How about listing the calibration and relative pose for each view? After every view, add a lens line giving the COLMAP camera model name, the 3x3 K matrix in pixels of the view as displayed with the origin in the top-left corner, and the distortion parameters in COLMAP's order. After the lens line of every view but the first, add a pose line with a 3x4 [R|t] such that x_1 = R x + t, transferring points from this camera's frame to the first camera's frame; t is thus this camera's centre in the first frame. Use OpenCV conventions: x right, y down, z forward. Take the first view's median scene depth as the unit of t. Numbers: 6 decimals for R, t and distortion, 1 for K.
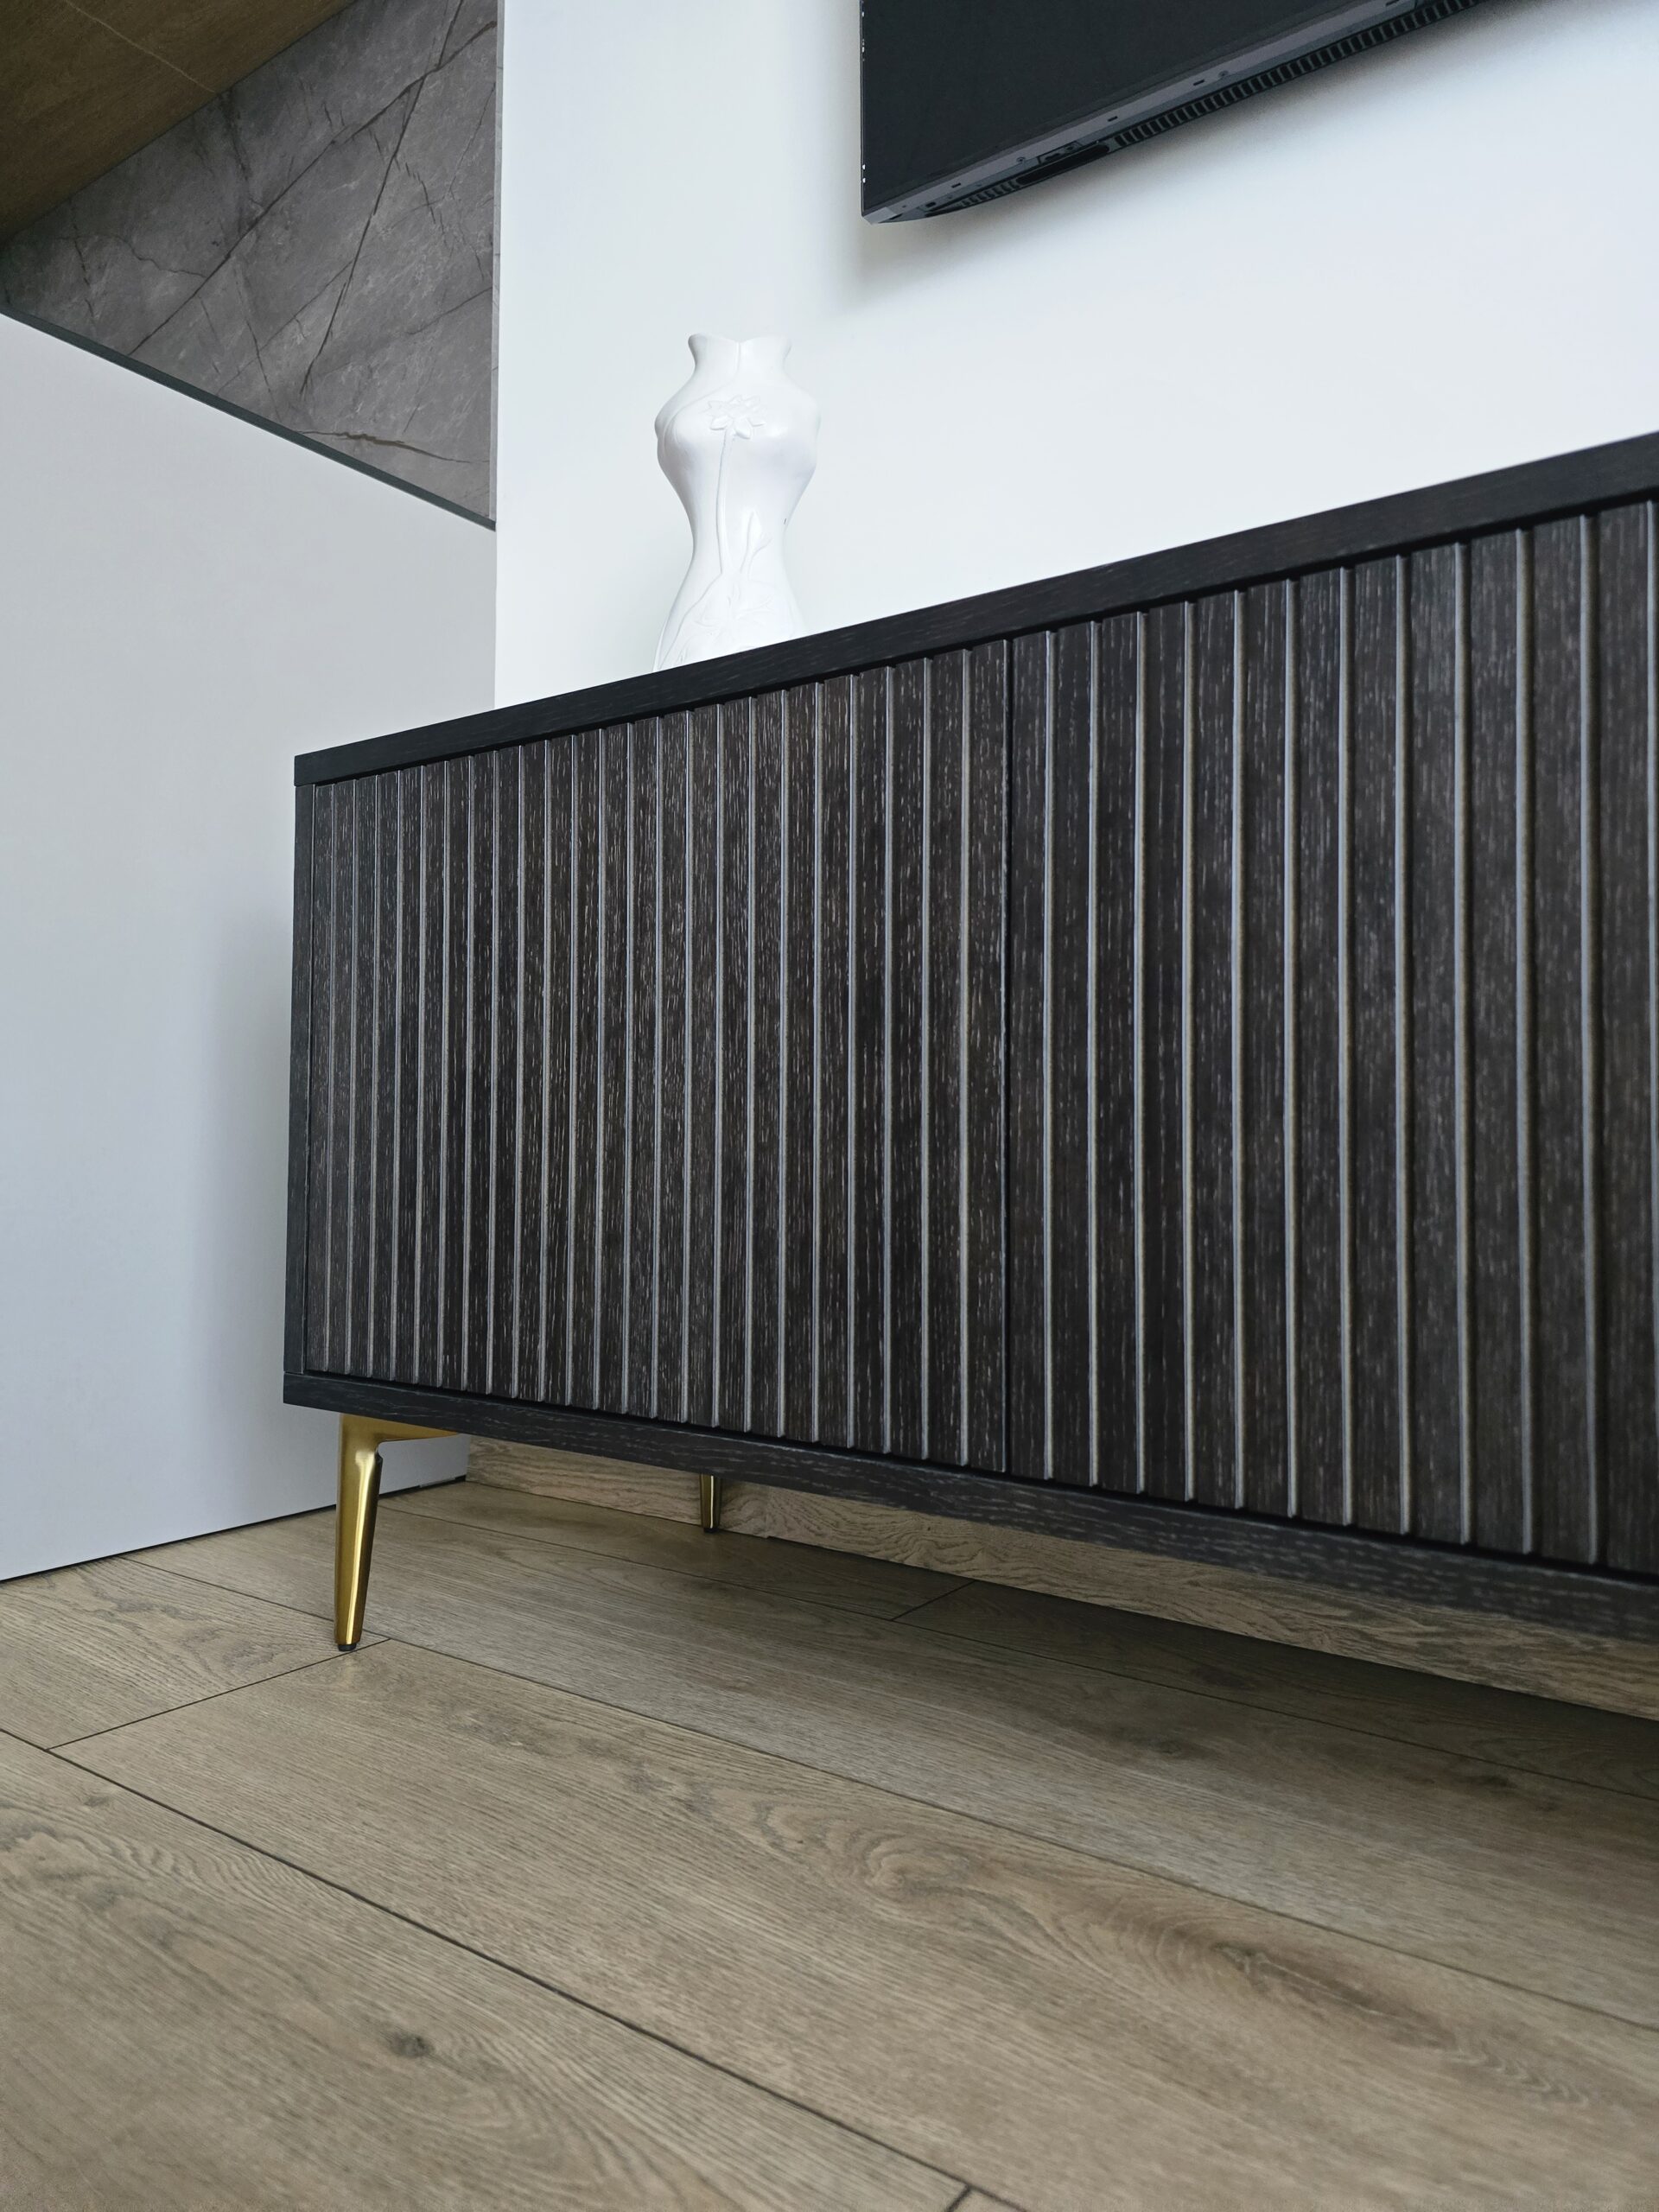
lens RADIAL K [[1497.4, 0, 831.2], [0, 1497.4, 1091.3], [0, 0, 1]] dist [0.062300, -0.071149]
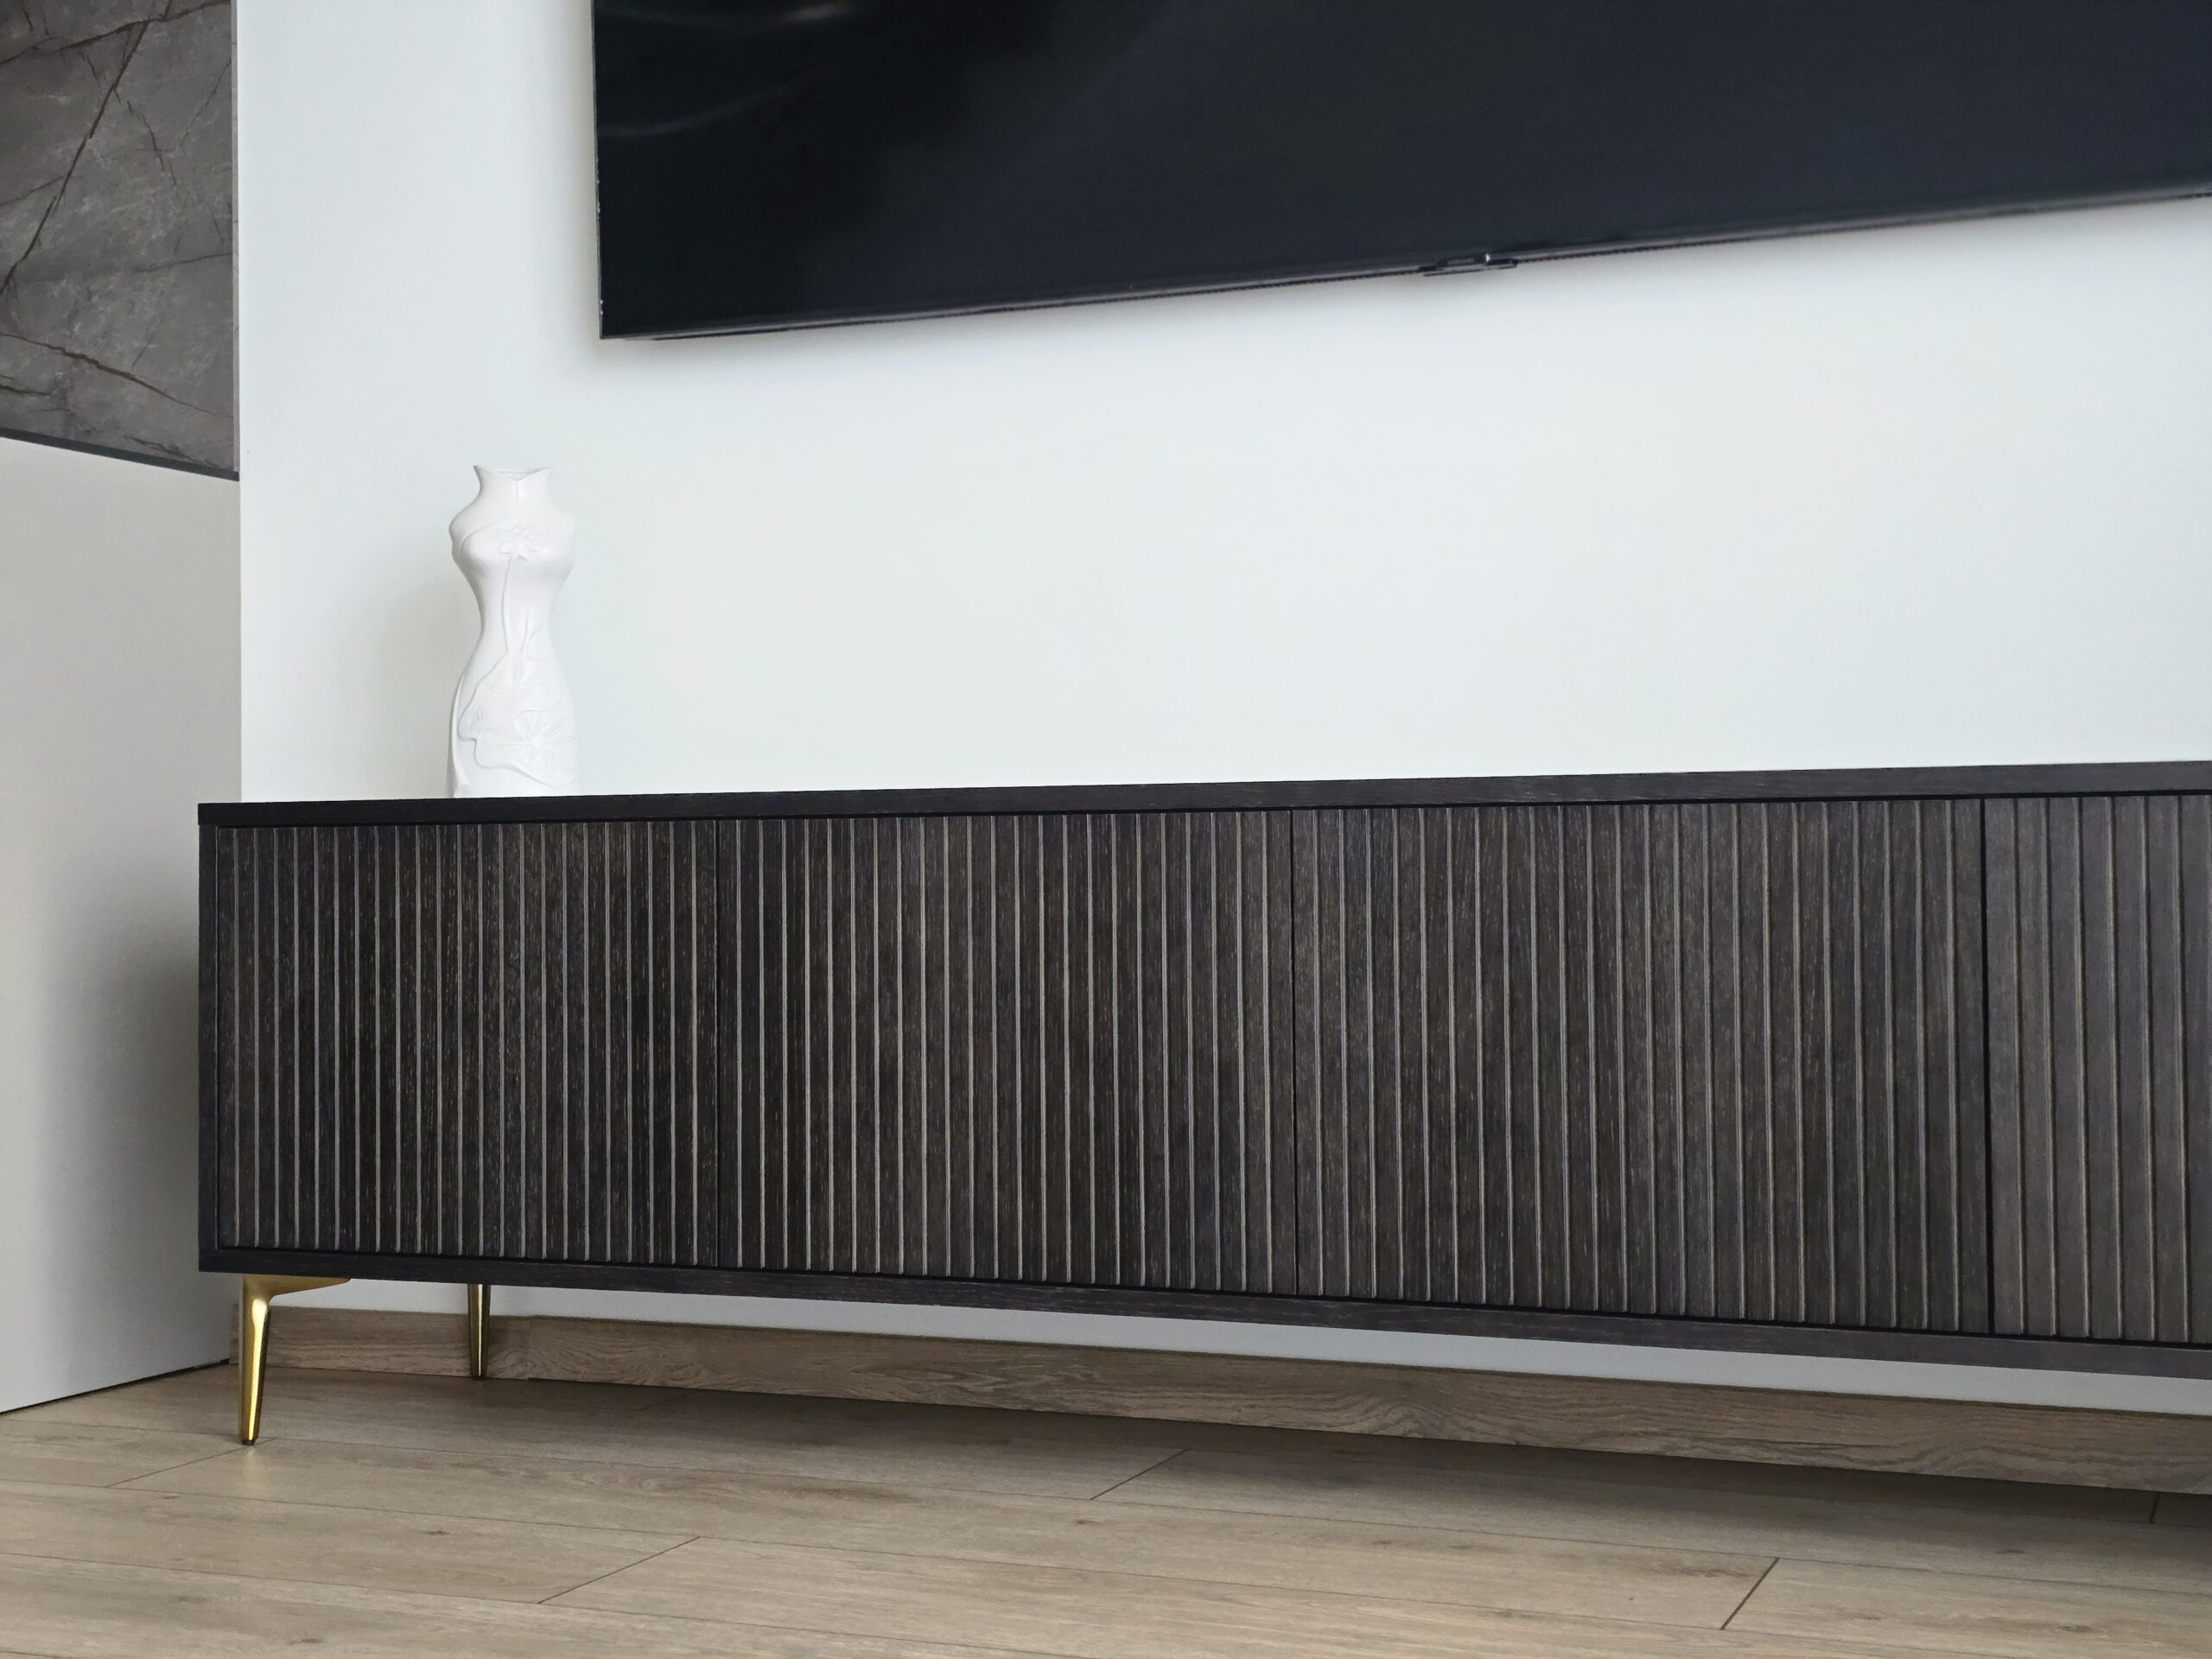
lens RADIAL K [[2940.9, 0, 1084.5], [0, 2940.9, 831.2], [0, 0, 1]] dist [0.183329, -0.520993]
pose [[0.973981, -0.011128, 0.226355, -0.217175], [0.006938, 0.999790, 0.019297, -0.290255], [-0.226522, -0.017224, 0.973854, -2.180470]]
